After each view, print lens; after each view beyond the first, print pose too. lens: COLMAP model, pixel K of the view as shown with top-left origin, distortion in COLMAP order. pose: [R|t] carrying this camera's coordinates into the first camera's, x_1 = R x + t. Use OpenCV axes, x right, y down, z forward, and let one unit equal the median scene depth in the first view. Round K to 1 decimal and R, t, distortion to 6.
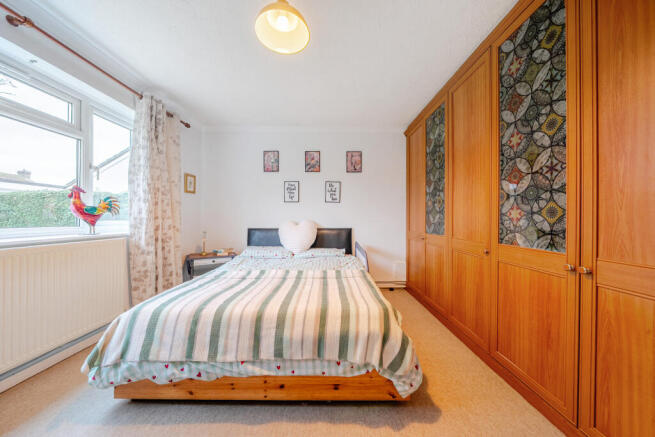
lens RADIAL K [[219.0, 0, 327.5], [0, 219.0, 218.5], [0, 0, 1]] dist [-0.006591, 0.000136]
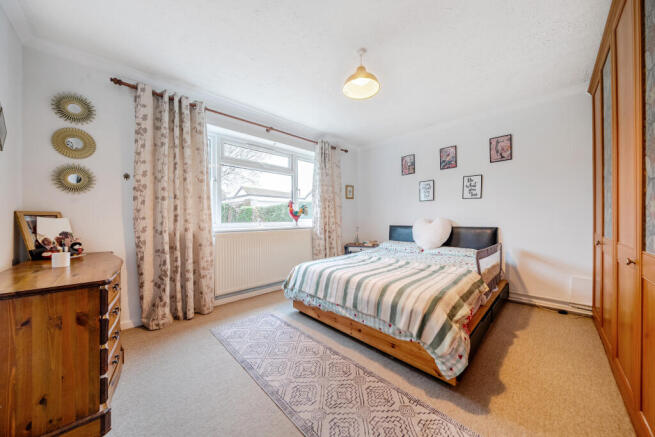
lens RADIAL K [[219.0, 0, 327.5], [0, 219.0, 218.5], [0, 0, 1]] dist [-0.006591, 0.000136]
pose [[0.698964, -0.003664, -0.715147, 0.379670], [0.007372, 0.999971, 0.002082, 0.004751], [0.715119, -0.006727, 0.698971, -0.099346]]
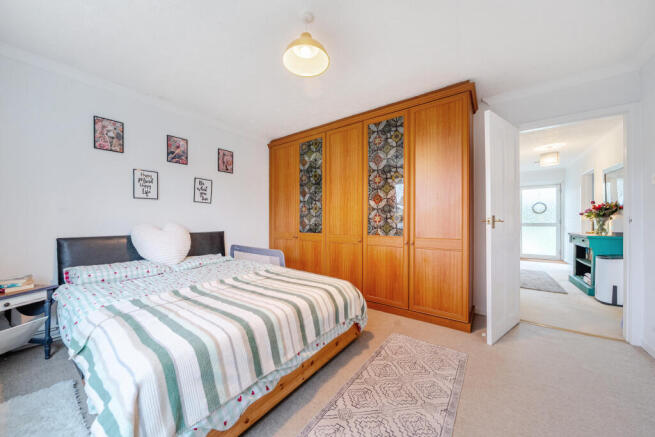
lens RADIAL K [[231.6, 0, 313.8], [0, 231.6, 221.4], [0, 0, 1]] dist [-0.011373, -0.000028]
pose [[0.614054, -0.004094, 0.789253, -0.651288], [0.000126, 0.999987, 0.005090, -0.004422], [-0.789264, -0.003026, 0.614047, 0.122076]]
